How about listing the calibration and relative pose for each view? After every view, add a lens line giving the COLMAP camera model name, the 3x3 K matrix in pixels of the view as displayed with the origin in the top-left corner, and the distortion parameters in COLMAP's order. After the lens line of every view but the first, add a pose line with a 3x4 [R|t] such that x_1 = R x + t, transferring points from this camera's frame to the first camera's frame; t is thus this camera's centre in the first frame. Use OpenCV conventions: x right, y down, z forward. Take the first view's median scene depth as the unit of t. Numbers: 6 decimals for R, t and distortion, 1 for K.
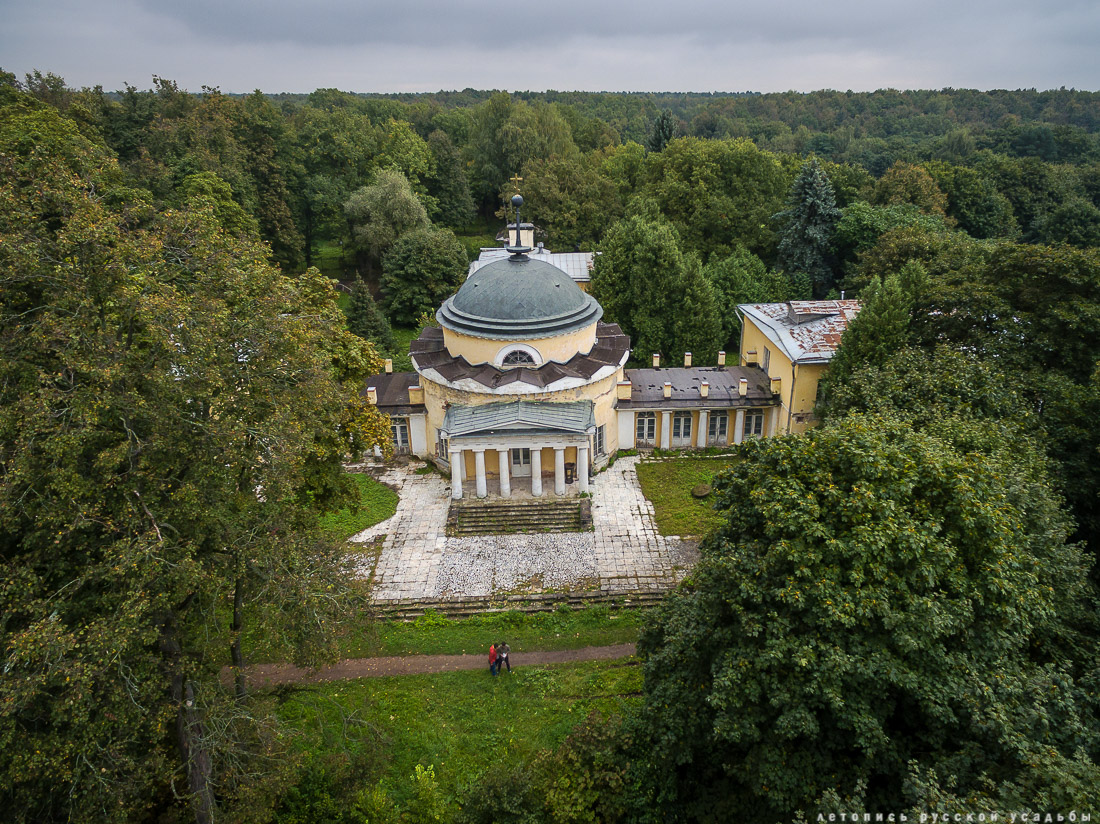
lens RADIAL K [[643.5, 0, 559.4], [0, 643.5, 409.9], [0, 0, 1]] dist [0.001833, 0.001872]
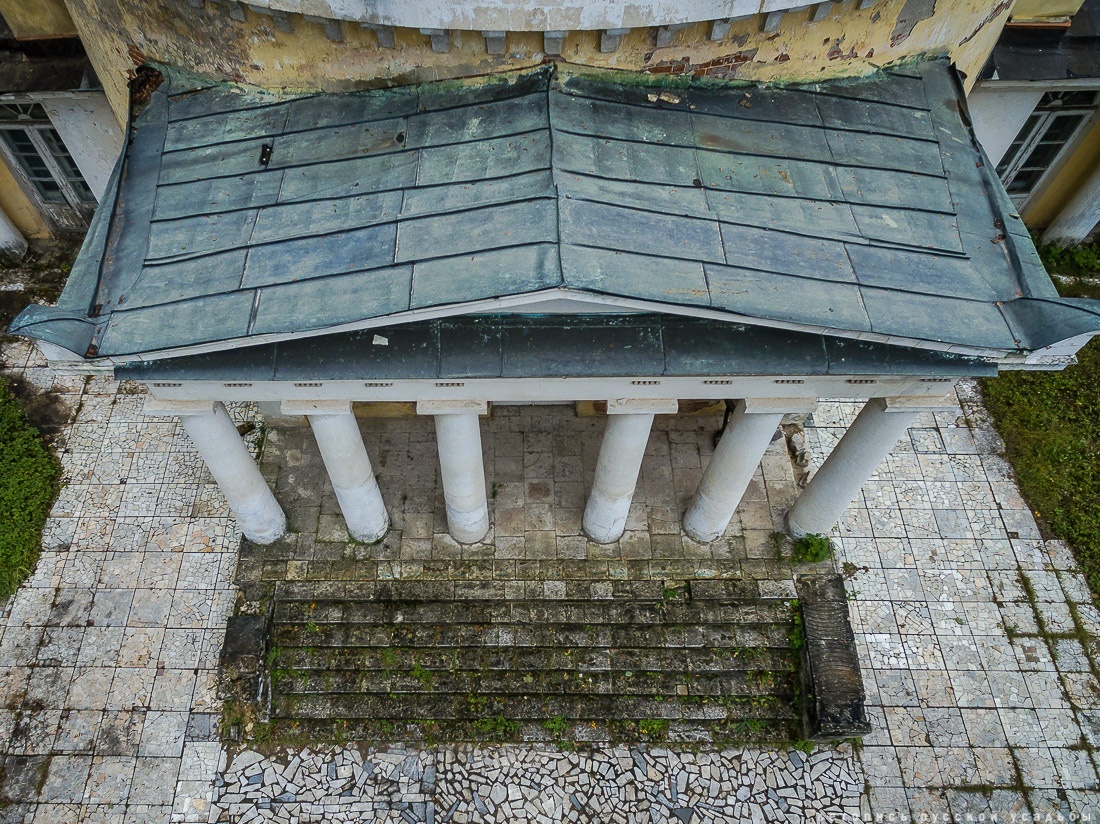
lens RADIAL K [[643.5, 0, 492.7], [0, 643.5, 408.7], [0, 0, 1]] dist [0.001833, 0.001872]
pose [[0.999445, 0.026735, -0.019856, -0.073224], [-0.010196, 0.813274, 0.581791, -0.039958], [0.031702, -0.581266, 0.813096, 0.853795]]
